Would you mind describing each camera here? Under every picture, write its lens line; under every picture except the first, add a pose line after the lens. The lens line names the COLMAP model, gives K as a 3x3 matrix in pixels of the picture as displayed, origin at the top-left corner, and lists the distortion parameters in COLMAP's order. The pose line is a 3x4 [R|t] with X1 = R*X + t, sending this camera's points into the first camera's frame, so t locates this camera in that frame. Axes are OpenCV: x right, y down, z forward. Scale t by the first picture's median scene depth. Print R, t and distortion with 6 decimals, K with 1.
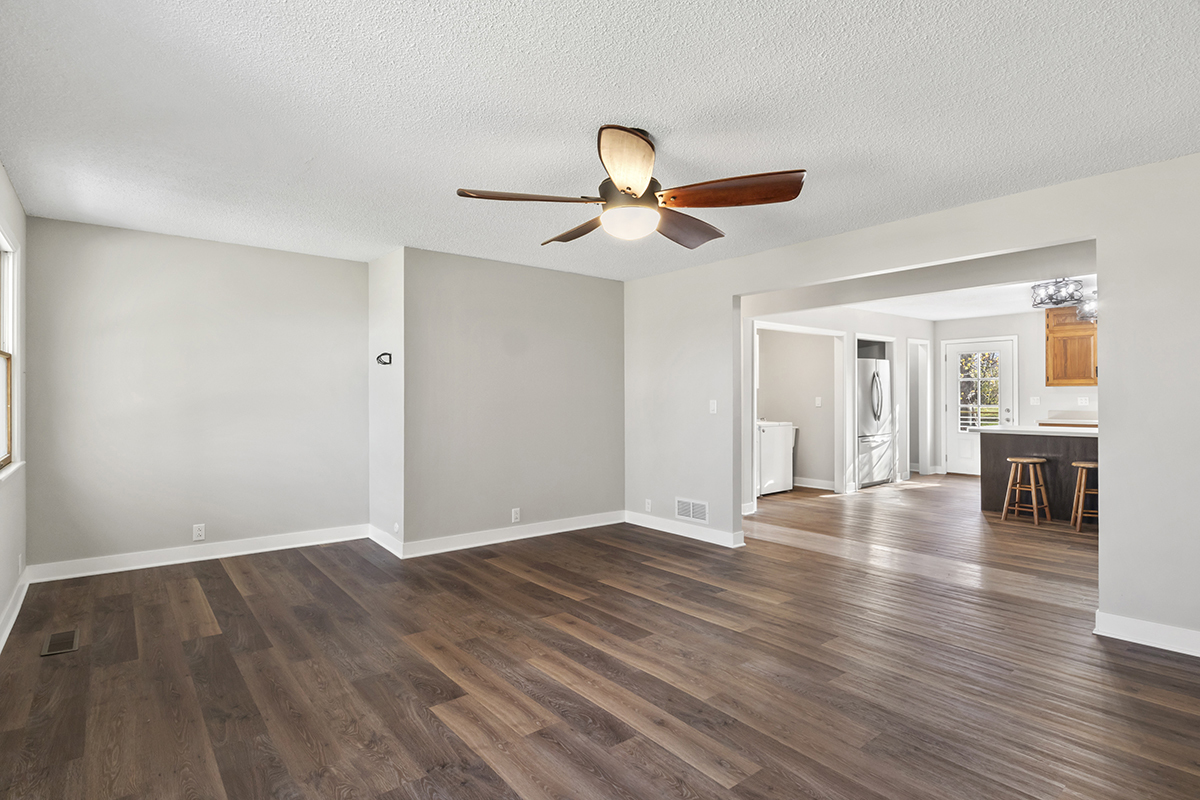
lens RADIAL K [[603.6, 0, 600.5], [0, 603.6, 397.7], [0, 0, 1]] dist [-0.001695, -0.000390]
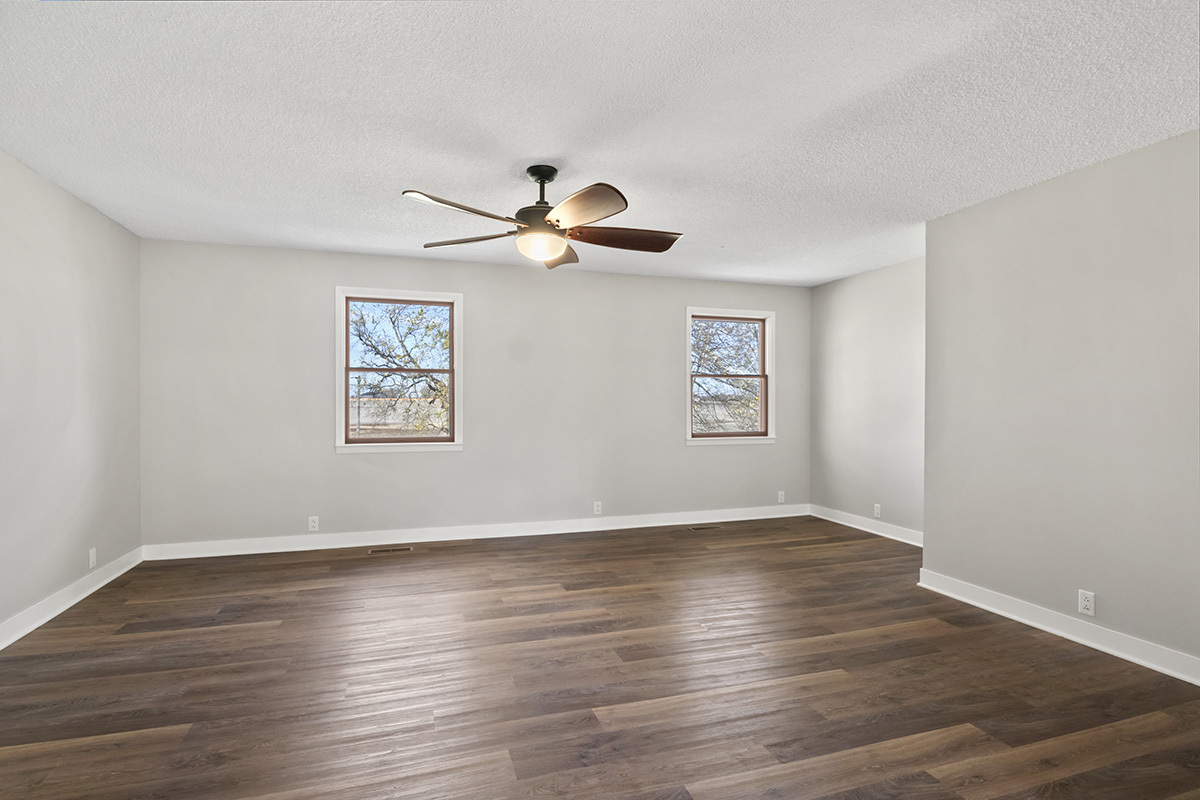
lens RADIAL K [[603.6, 0, 601.0], [0, 603.6, 401.4], [0, 0, 1]] dist [-0.001695, -0.000390]
pose [[-0.357344, -0.003640, -0.933966, 0.924382], [-0.005375, 0.999984, -0.001840, 0.012707], [0.933957, 0.004363, -0.357357, 1.279797]]
